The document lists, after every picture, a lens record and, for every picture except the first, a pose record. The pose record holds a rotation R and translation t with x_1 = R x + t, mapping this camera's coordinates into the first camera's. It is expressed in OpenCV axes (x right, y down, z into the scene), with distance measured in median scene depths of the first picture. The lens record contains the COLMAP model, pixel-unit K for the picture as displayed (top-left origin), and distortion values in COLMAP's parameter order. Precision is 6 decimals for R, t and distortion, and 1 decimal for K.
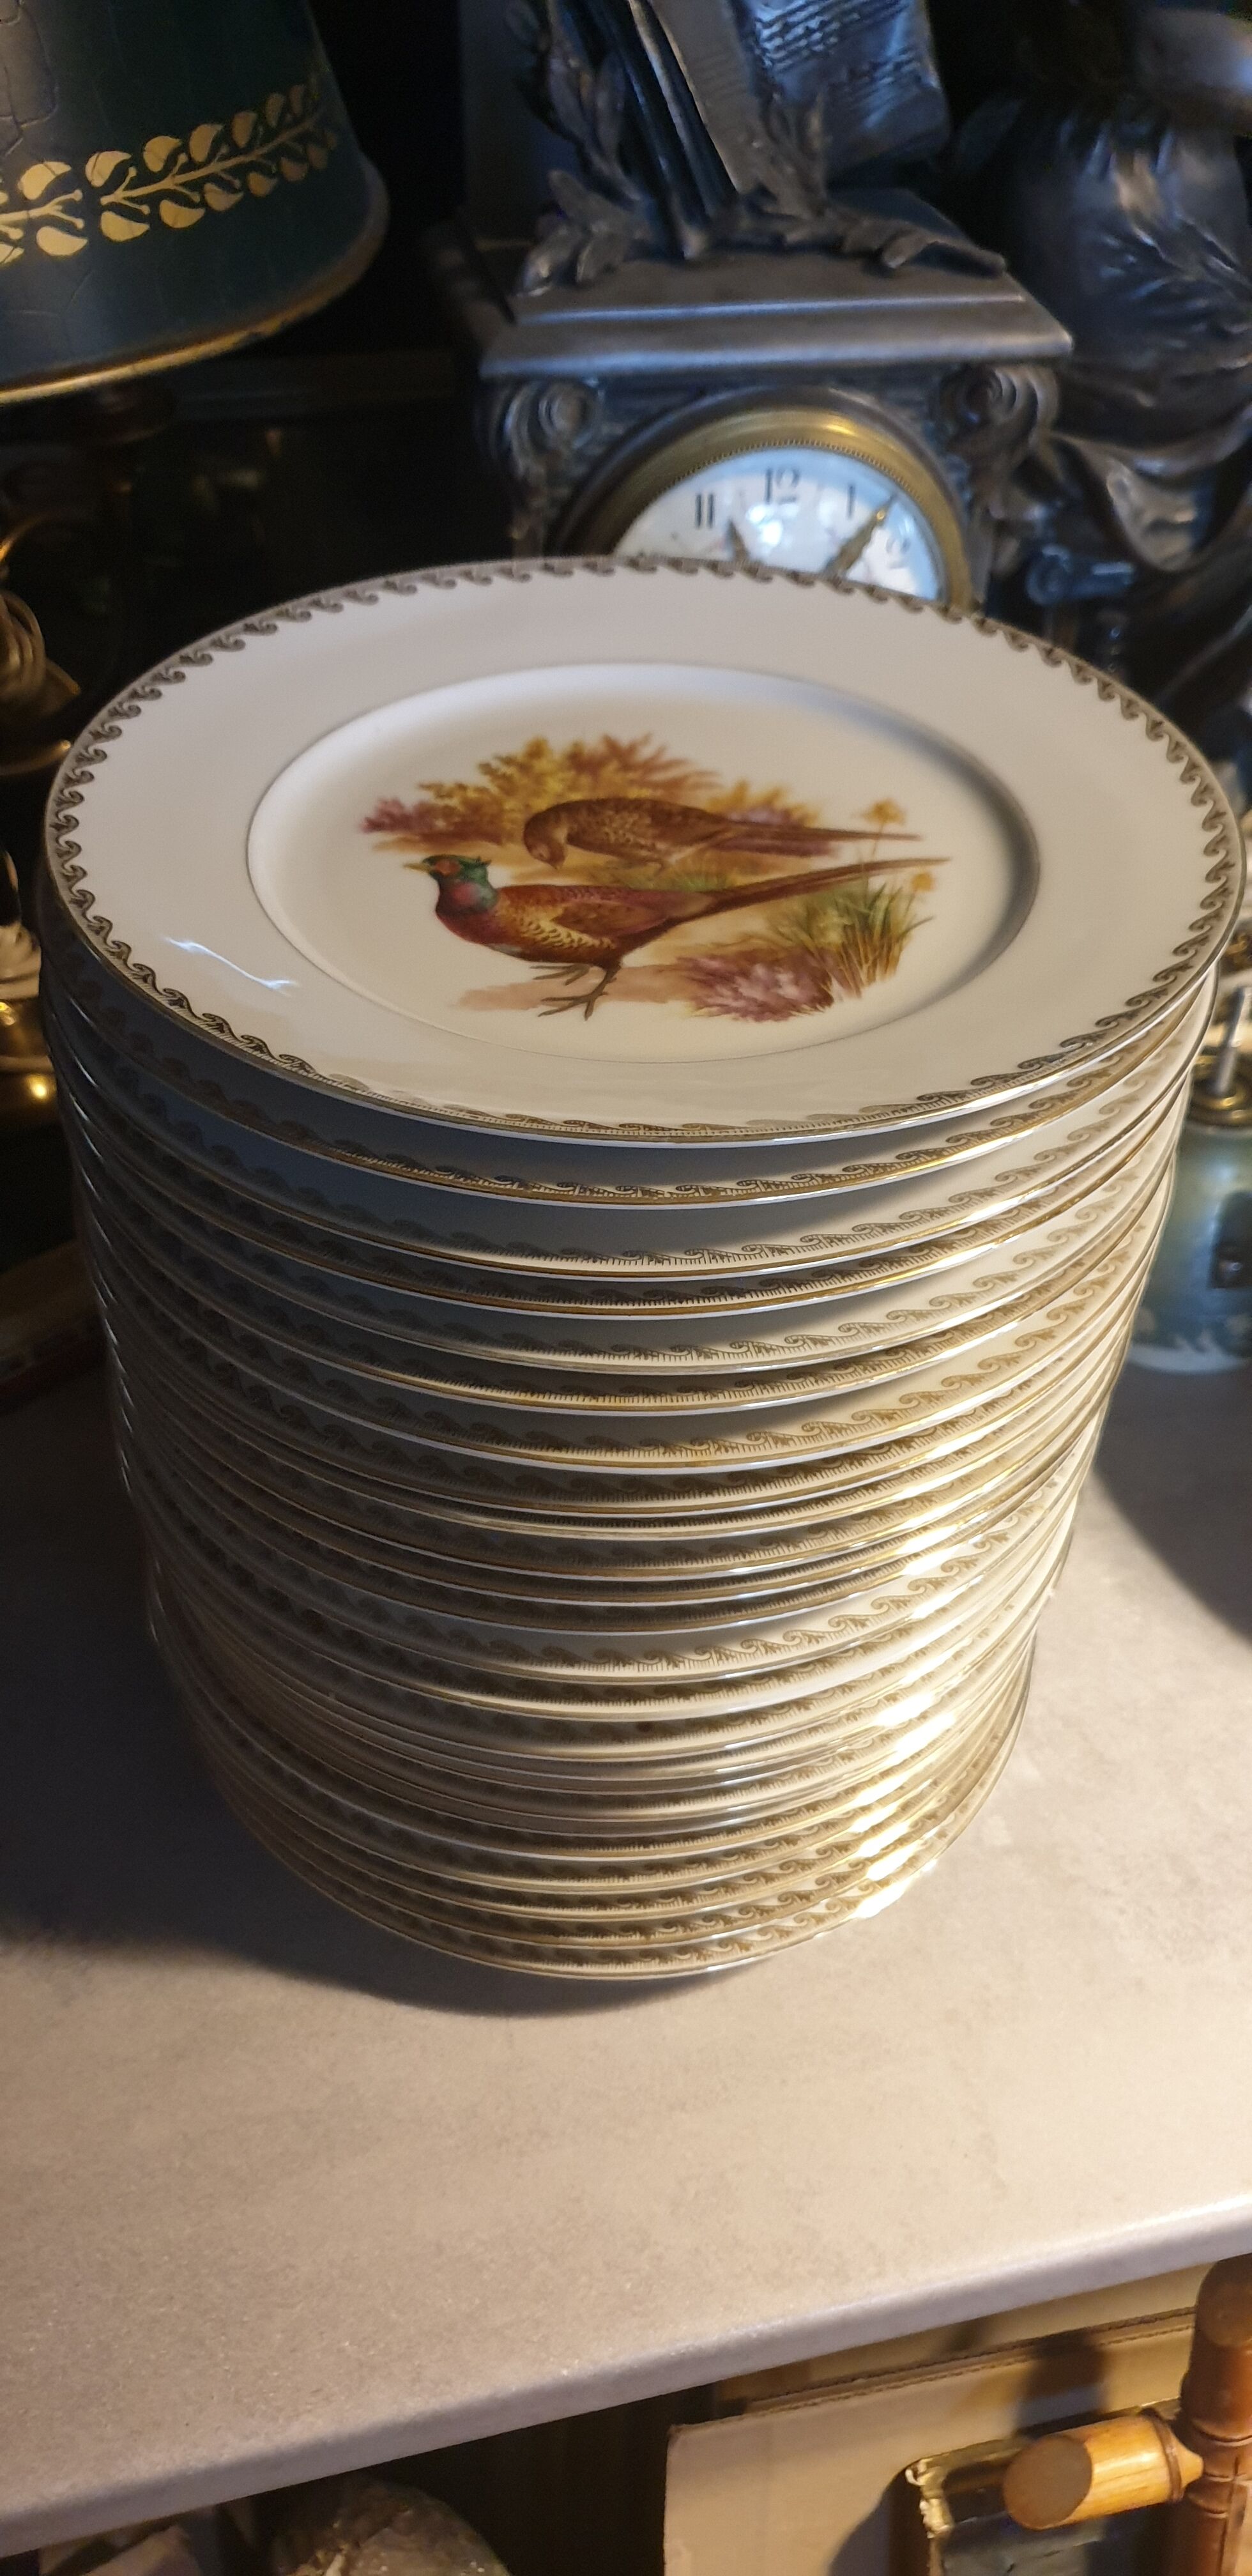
lens RADIAL K [[1957.2, 0, 626.0], [0, 1957.2, 1288.0], [0, 0, 1]] dist [0.004209, 0.001426]
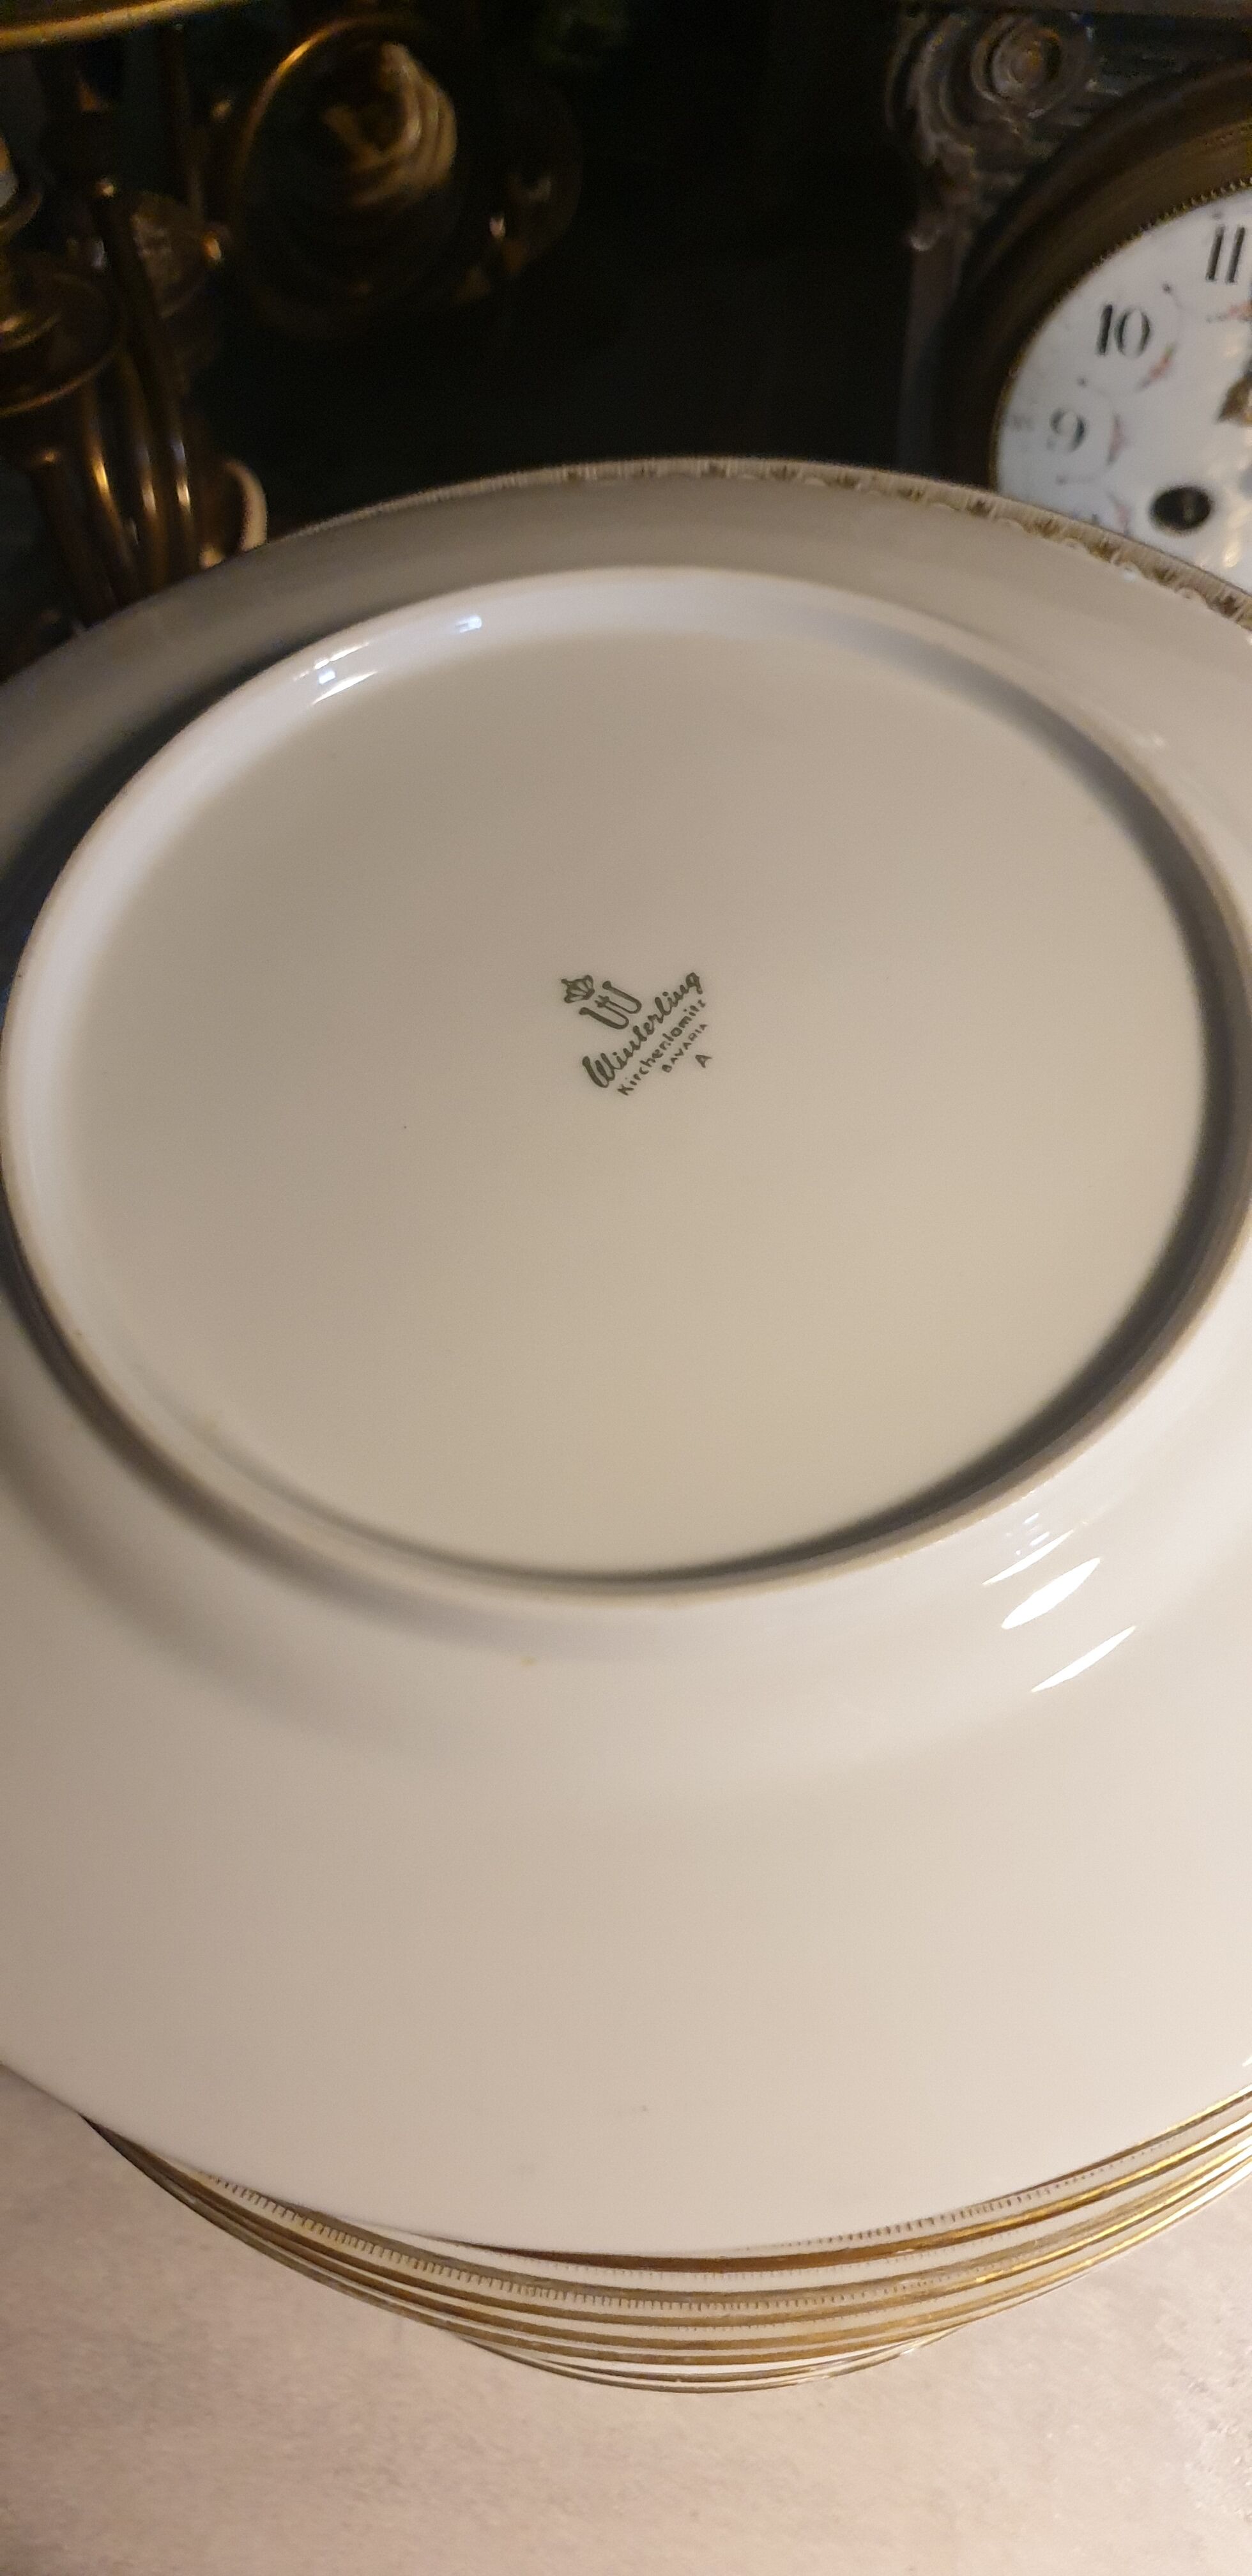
lens RADIAL K [[1957.2, 0, 626.0], [0, 1957.2, 1288.0], [0, 0, 1]] dist [0.004209, 0.001426]
pose [[0.943878, 0.262608, -0.200329, 0.038099], [-0.193508, 0.931187, 0.308941, -0.139275], [0.267674, -0.252838, 0.929744, 0.173831]]
